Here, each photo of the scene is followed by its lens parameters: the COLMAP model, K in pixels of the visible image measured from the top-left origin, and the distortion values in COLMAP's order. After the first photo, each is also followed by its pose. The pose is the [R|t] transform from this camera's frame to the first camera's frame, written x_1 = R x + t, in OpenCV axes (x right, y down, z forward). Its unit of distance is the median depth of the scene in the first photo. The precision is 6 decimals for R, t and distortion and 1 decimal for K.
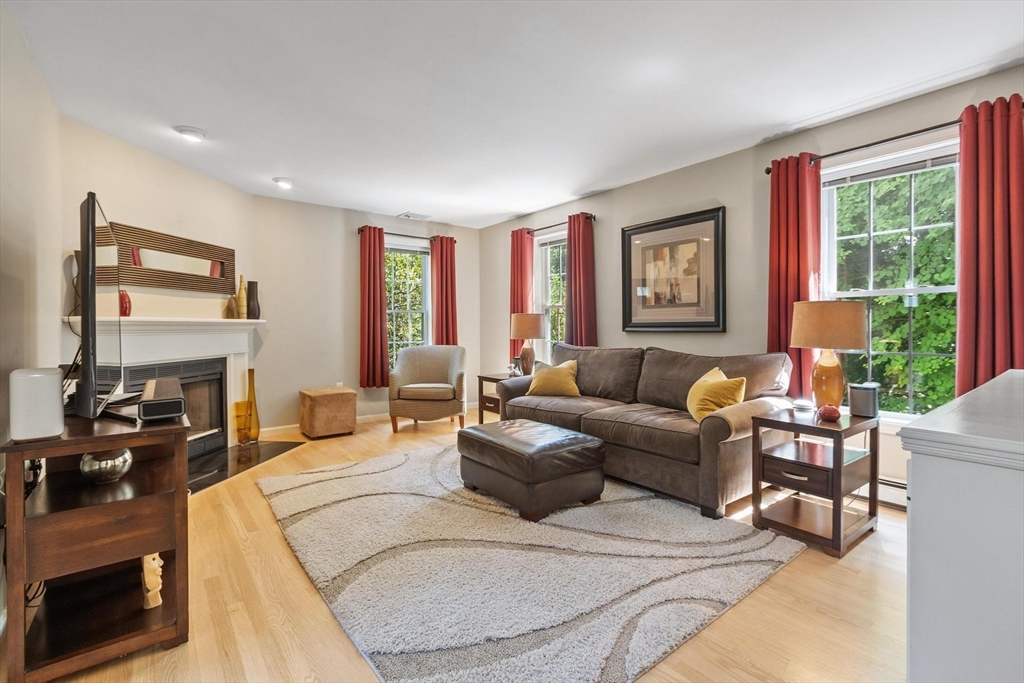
lens RADIAL K [[457.4, 0, 510.9], [0, 457.4, 329.4], [0, 0, 1]] dist [-0.000884, -0.000026]
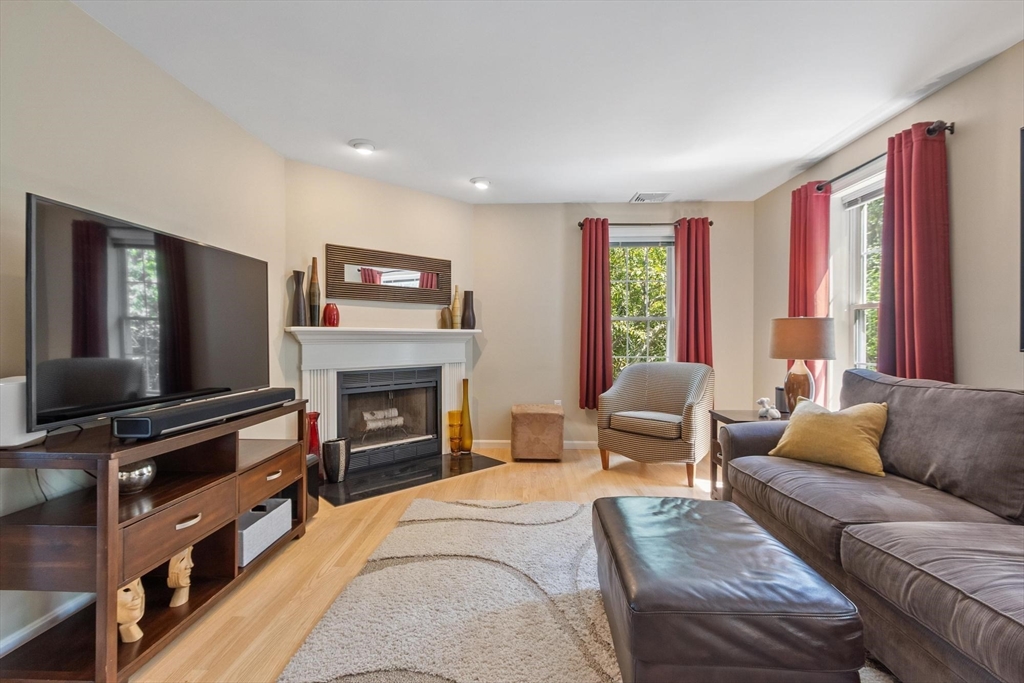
lens RADIAL K [[454.0, 0, 512.0], [0, 454.0, 341.5], [0, 0, 1]] dist [-0.000141, 0.000182]
pose [[0.761776, 0.012746, -0.647716, 0.151096], [-0.010426, 0.999918, 0.007415, -0.003736], [0.647757, 0.001105, 0.761846, 0.317161]]
